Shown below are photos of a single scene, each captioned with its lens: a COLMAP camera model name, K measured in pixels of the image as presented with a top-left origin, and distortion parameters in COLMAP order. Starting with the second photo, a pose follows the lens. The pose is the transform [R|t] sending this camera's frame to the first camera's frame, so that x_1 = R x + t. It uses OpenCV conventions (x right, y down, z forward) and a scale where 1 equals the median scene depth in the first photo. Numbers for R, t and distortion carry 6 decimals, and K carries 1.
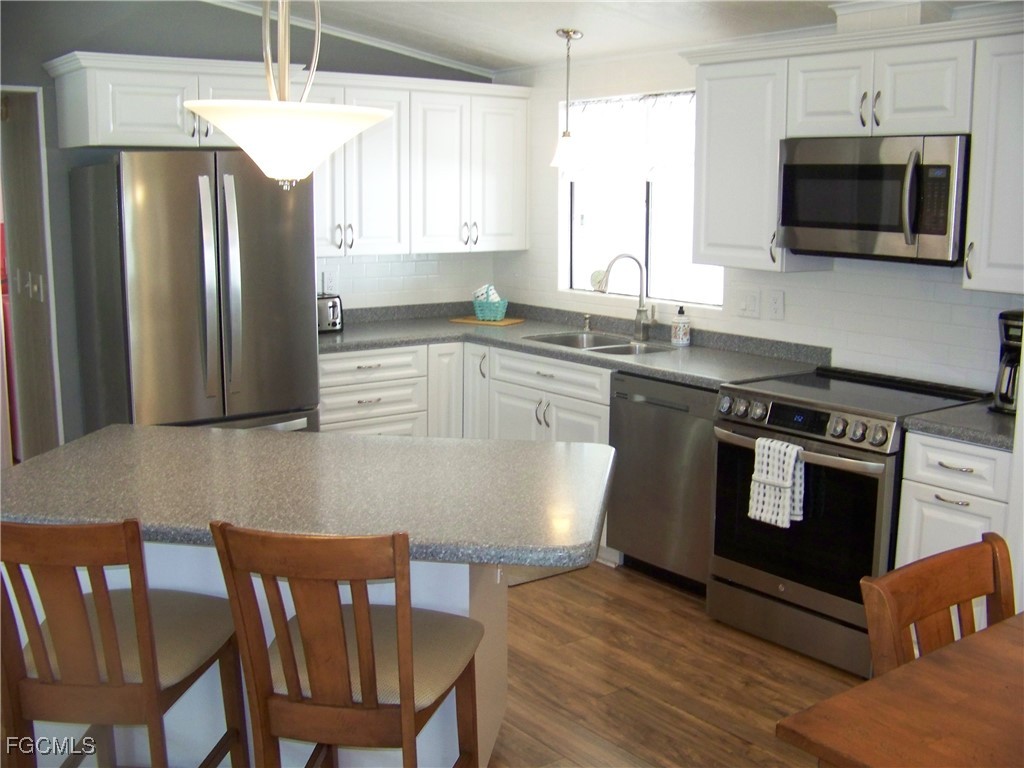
lens RADIAL K [[1070.8, 0, 518.3], [0, 1070.8, 379.5], [0, 0, 1]] dist [-0.257657, 0.307129]
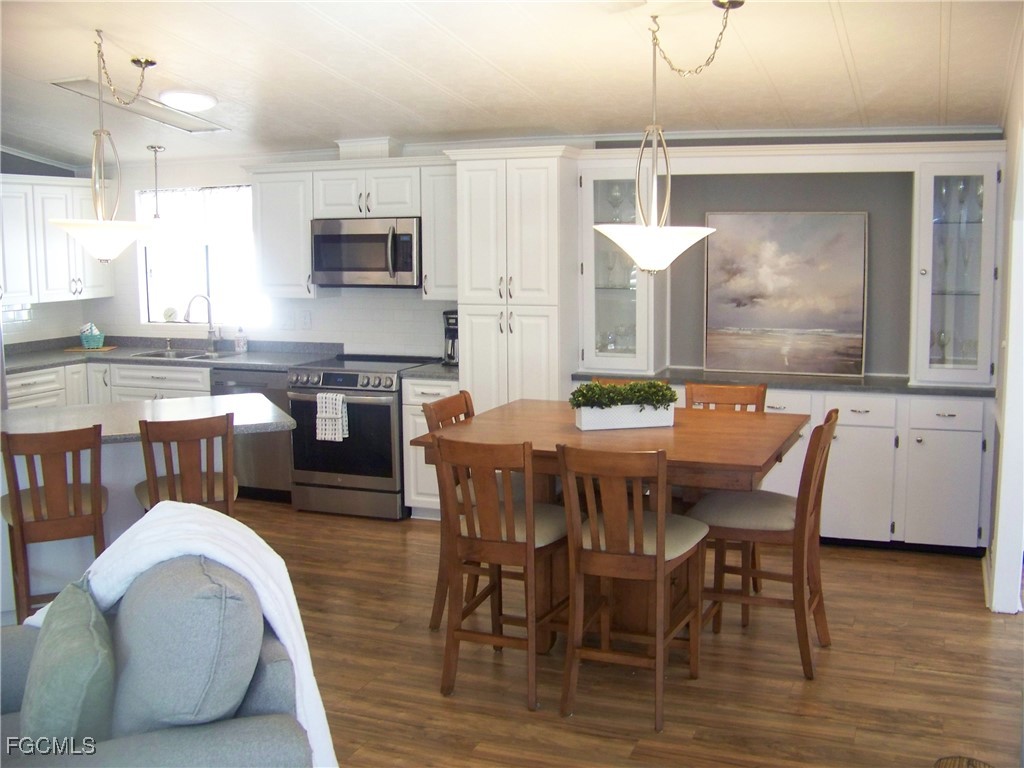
lens RADIAL K [[1070.8, 0, 518.3], [0, 1070.8, 379.5], [0, 0, 1]] dist [-0.257657, 0.307129]
pose [[0.853533, -0.082155, 0.514522, -0.322926], [0.101101, 0.994837, -0.008867, 0.067791], [-0.511137, 0.059586, 0.857432, -0.554750]]
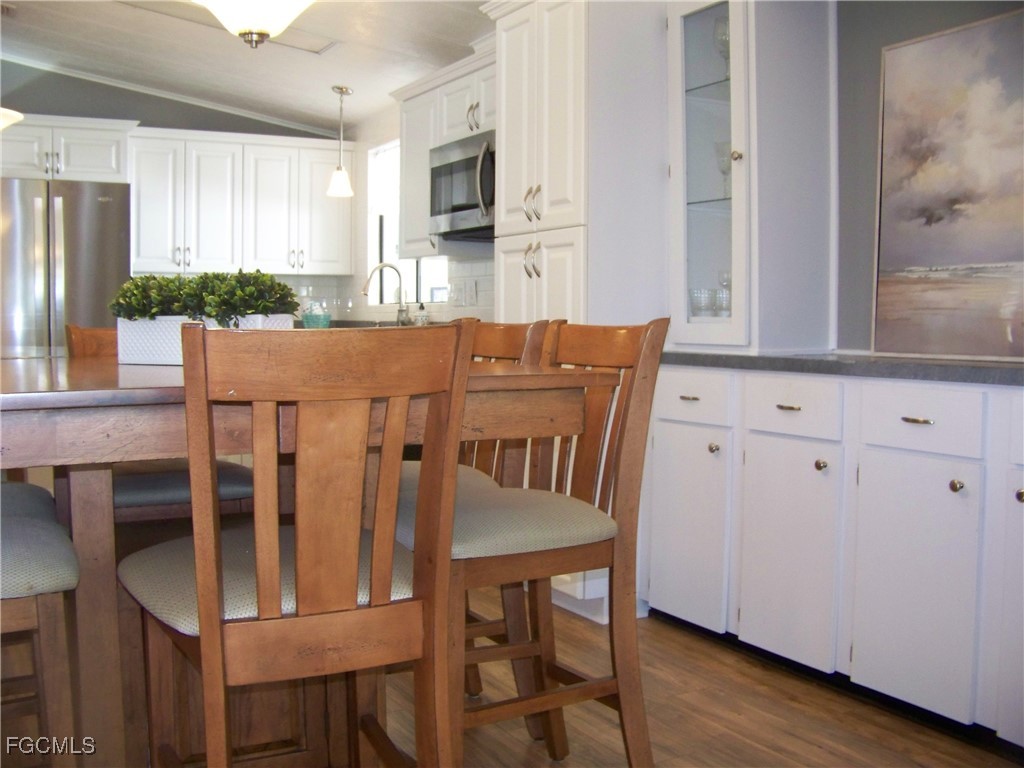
lens RADIAL K [[1070.8, 0, 518.3], [0, 1070.8, 379.5], [0, 0, 1]] dist [-0.257657, 0.307129]
pose [[0.991099, 0.004395, -0.133054, 0.470906], [-0.019253, 0.993680, -0.110590, 0.166924], [0.131727, 0.112167, 0.984920, -0.194371]]
